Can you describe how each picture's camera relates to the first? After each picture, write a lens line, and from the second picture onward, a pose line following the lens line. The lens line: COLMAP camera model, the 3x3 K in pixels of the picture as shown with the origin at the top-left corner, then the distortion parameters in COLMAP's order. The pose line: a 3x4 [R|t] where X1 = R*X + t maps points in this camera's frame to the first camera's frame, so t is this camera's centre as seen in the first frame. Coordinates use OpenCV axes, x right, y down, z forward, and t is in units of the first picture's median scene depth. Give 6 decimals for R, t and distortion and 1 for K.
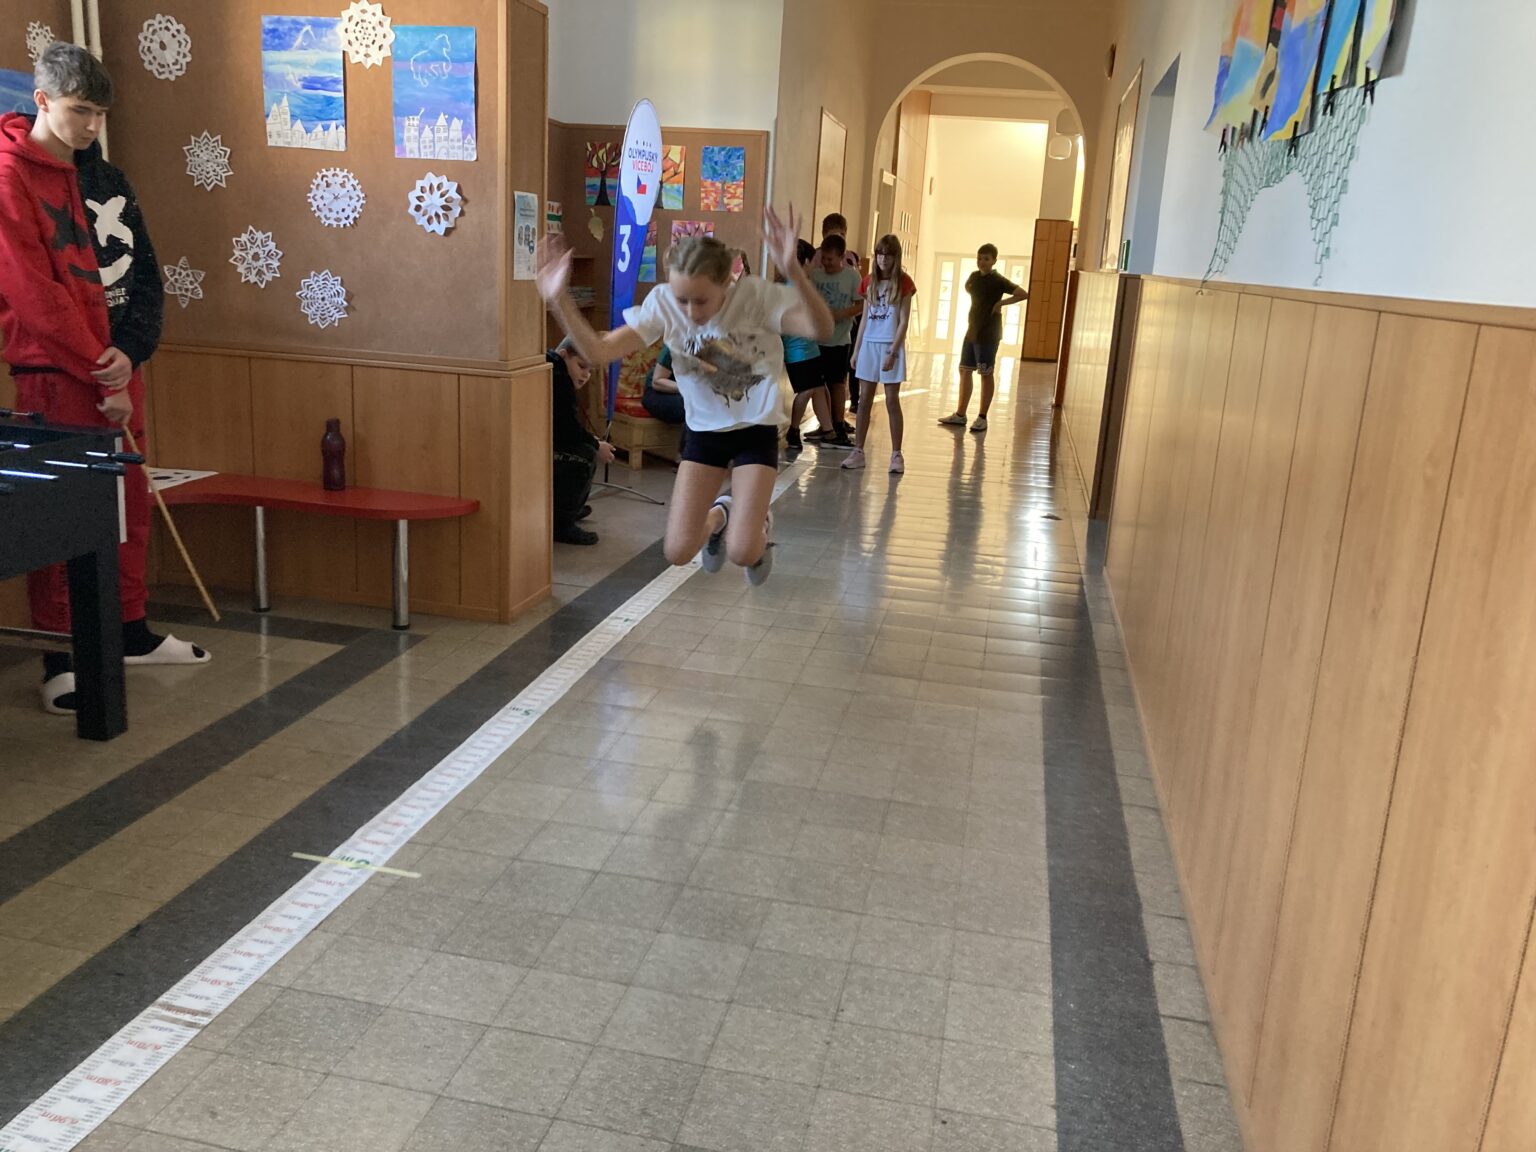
lens RADIAL K [[1258.9, 0, 763.2], [0, 1258.9, 573.4], [0, 0, 1]] dist [0.028359, -0.015754]
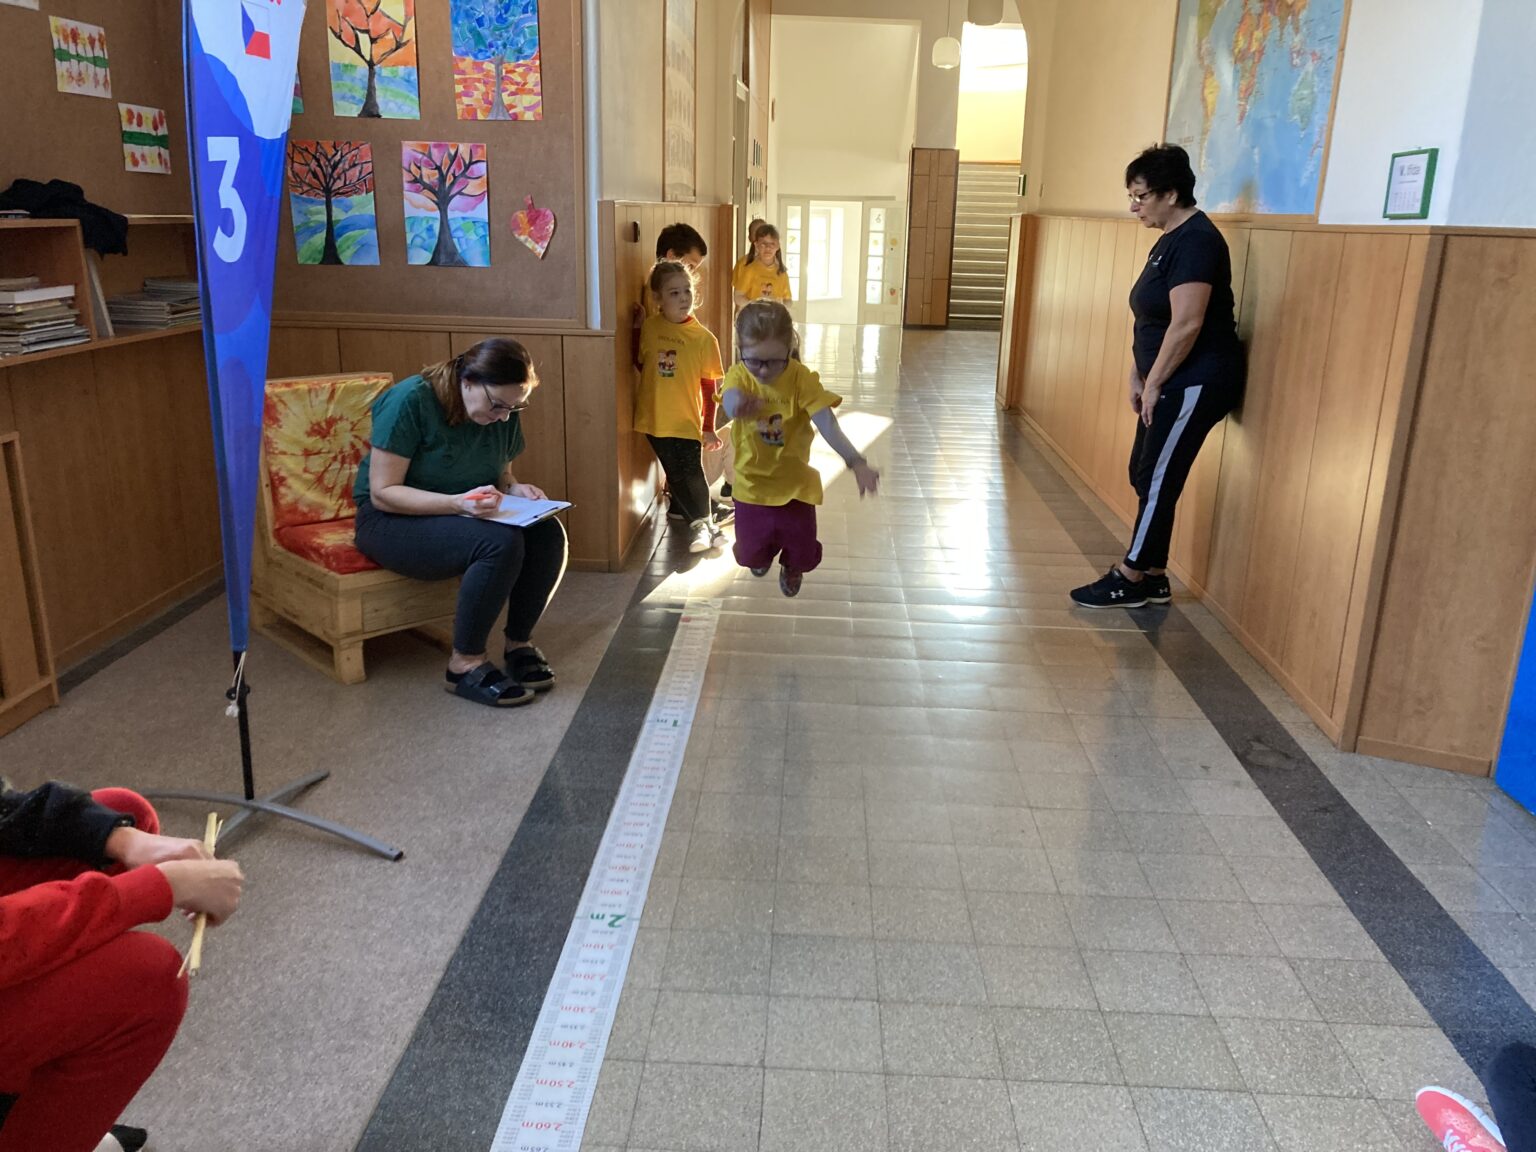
lens RADIAL K [[1258.9, 0, 772.1], [0, 1258.9, 578.1], [0, 0, 1]] dist [0.028359, -0.015754]
pose [[0.986793, -0.072506, 0.144856, -0.012007], [0.066152, 0.996644, 0.048220, -0.122183], [-0.147866, -0.038000, 0.988277, 0.478657]]
